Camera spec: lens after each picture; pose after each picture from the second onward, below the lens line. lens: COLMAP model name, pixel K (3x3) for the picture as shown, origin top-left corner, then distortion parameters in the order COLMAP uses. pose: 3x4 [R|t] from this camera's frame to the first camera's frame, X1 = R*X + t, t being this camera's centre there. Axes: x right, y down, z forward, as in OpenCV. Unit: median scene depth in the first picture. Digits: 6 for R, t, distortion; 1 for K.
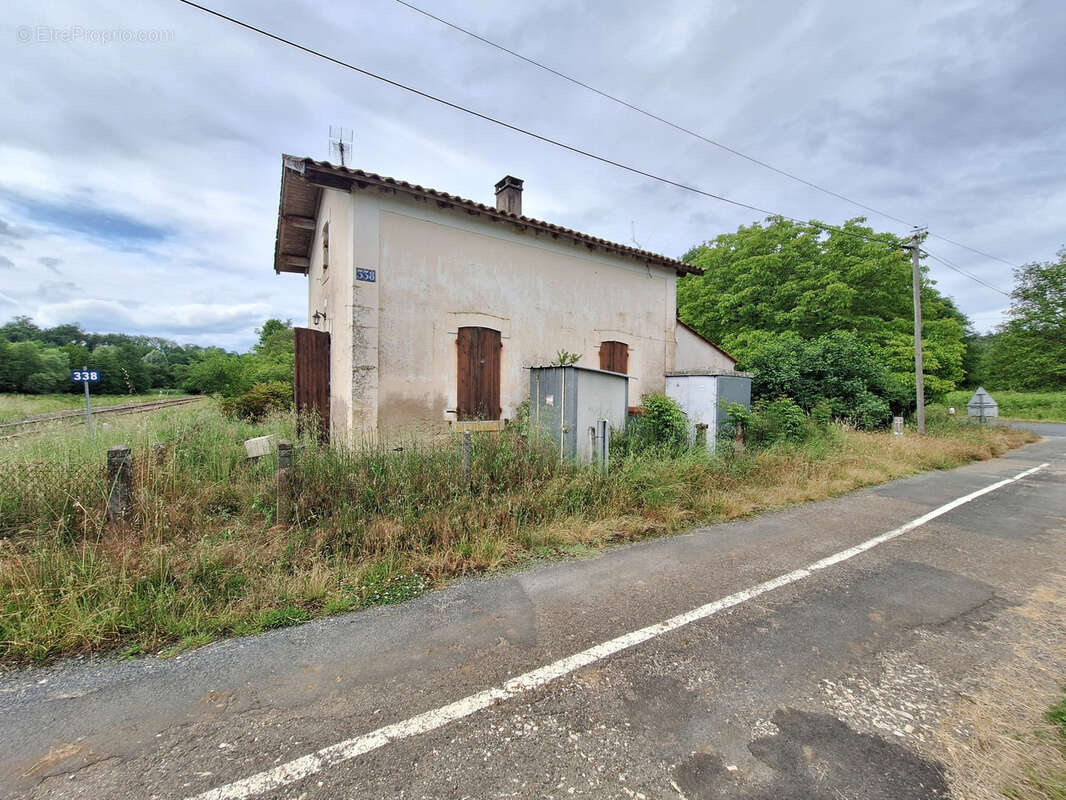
lens RADIAL K [[430.7, 0, 540.1], [0, 430.7, 395.8], [0, 0, 1]] dist [-0.000793, -0.000006]
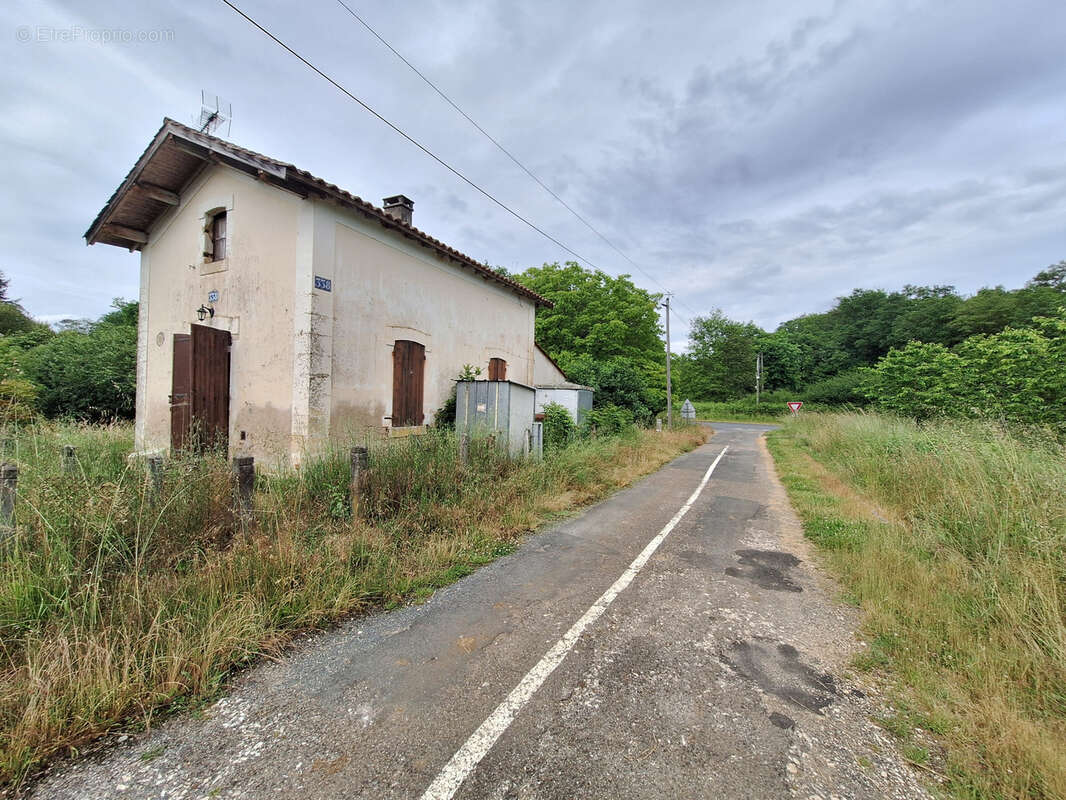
lens RADIAL K [[439.4, 0, 533.0], [0, 439.4, 400.0], [0, 0, 1]] dist [-0.001724, 0.000104]
pose [[0.863483, 0.010076, 0.504278, -0.408429], [-0.008923, 0.999949, -0.004701, -0.006208], [-0.504300, -0.000440, 0.863529, -0.114836]]
